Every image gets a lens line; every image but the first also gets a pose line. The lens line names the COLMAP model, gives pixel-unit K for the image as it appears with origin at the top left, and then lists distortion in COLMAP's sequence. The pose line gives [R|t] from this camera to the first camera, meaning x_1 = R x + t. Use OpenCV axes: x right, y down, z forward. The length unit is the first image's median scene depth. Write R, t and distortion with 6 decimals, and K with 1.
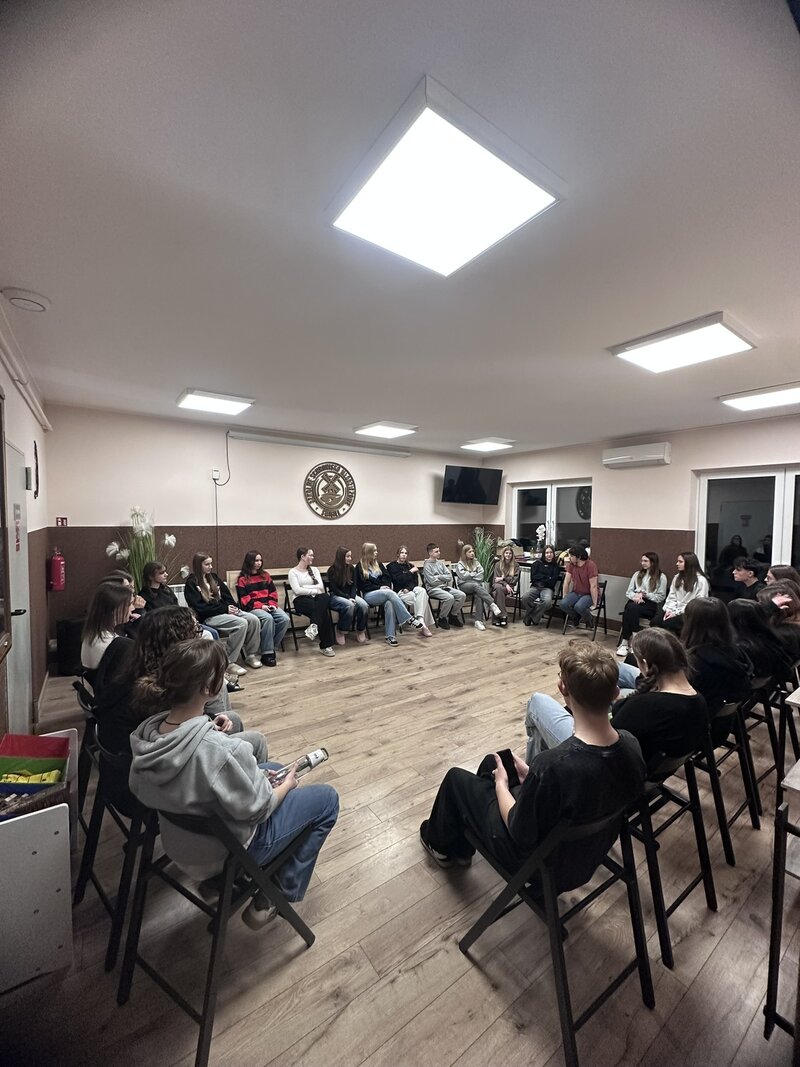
lens RADIAL K [[426.6, 0, 400.0], [0, 426.6, 533.5], [0, 0, 1]] dist [0.000913, 0.000065]
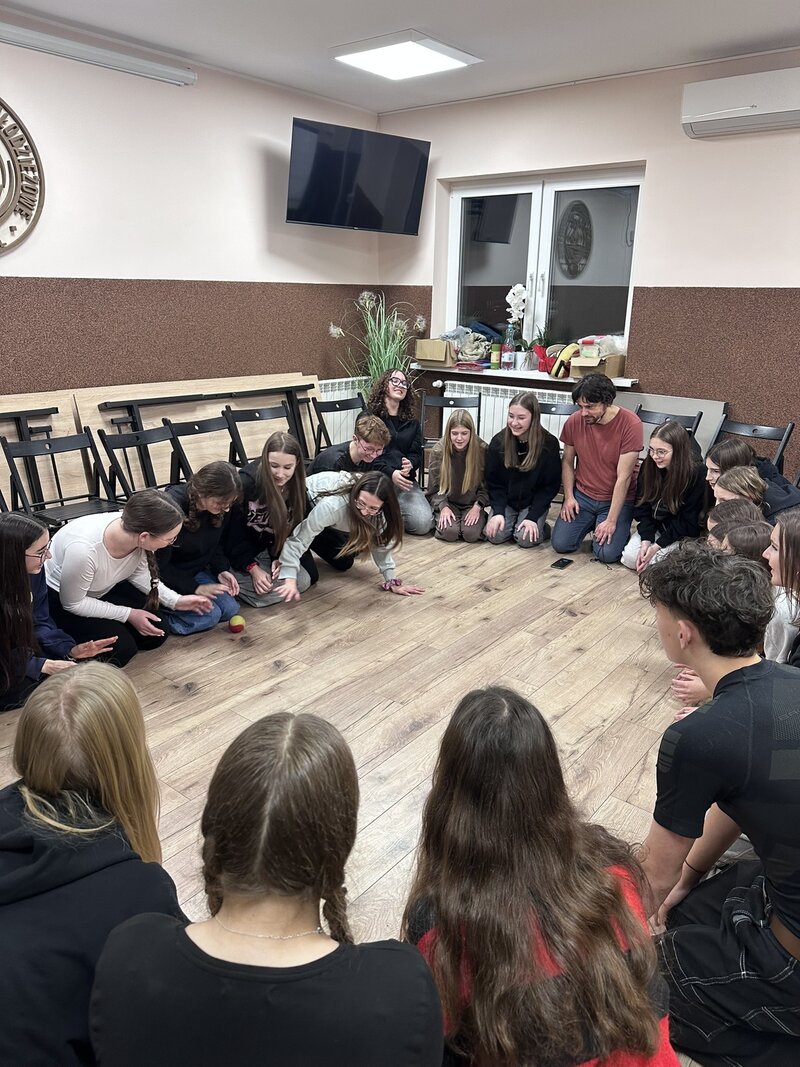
lens RADIAL K [[750.7, 0, 401.9], [0, 750.7, 535.1], [0, 0, 1]] dist [0.084036, -0.087309]
pose [[0.962422, -0.081235, 0.259124, -0.007200], [0.007123, 0.961432, 0.274952, 0.014387], [-0.271465, -0.262774, 0.925882, 0.266472]]
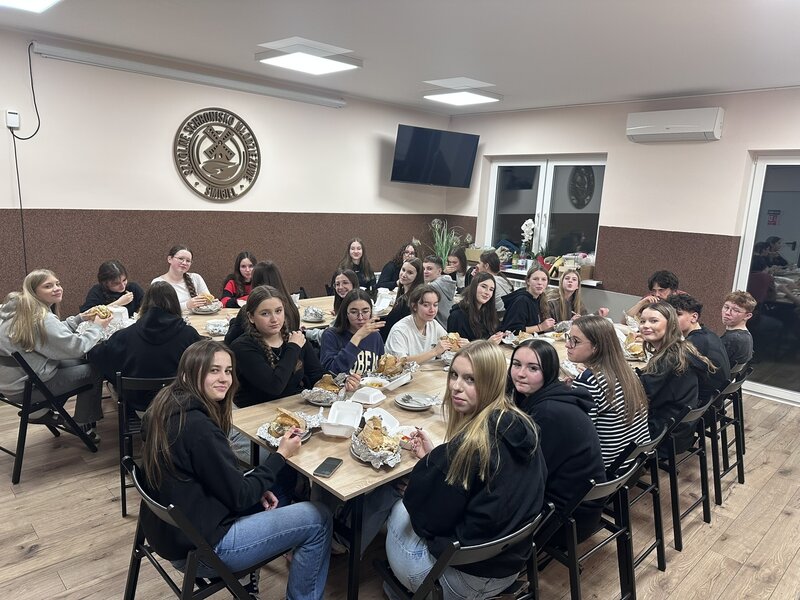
lens RADIAL K [[562.2, 0, 405.3], [0, 562.2, 302.5], [0, 0, 1]] dist [0.078911, -0.082155]
pose [[0.988161, 0.007144, 0.153257, -0.017263], [-0.030797, 0.987820, 0.152525, -0.021890], [-0.150300, -0.155439, 0.976345, 0.100141]]
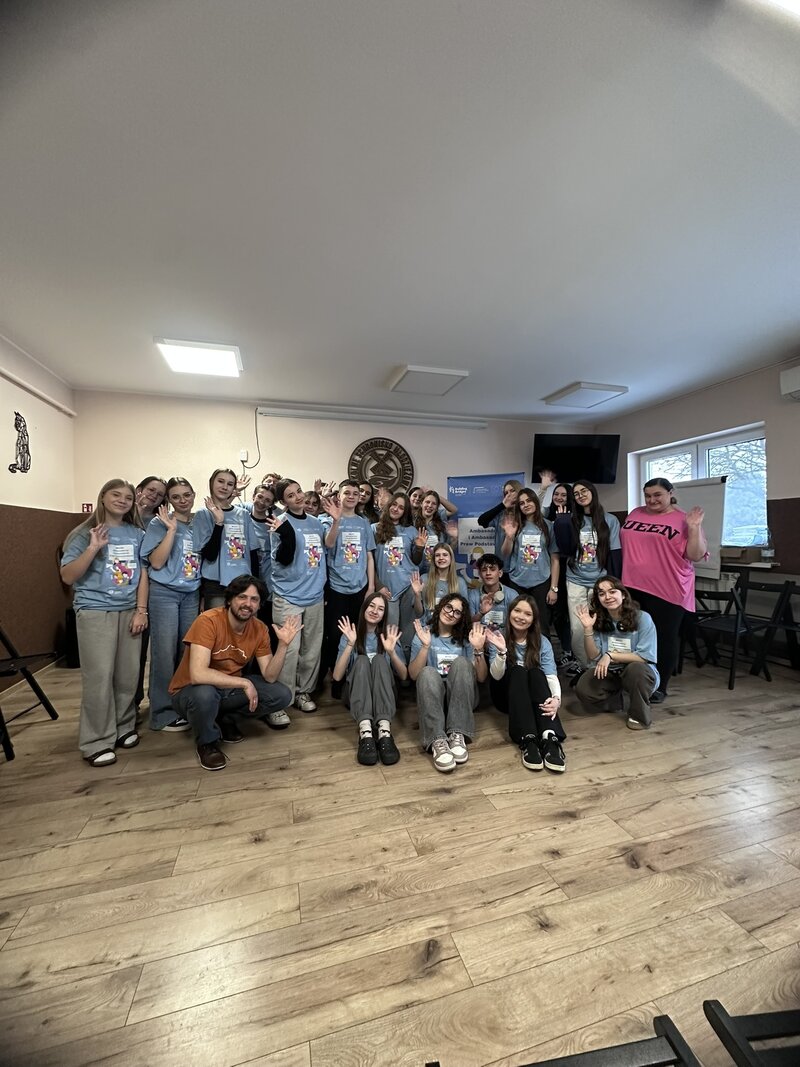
lens RADIAL K [[425.7, 0, 397.6], [0, 425.7, 535.7], [0, 0, 1]] dist [-0.001474, -0.000204]
pose [[0.944045, -0.021883, -0.329090, 0.136681], [0.008502, 0.999080, -0.042045, 0.059039], [0.329707, 0.036894, 0.943362, 0.223627]]
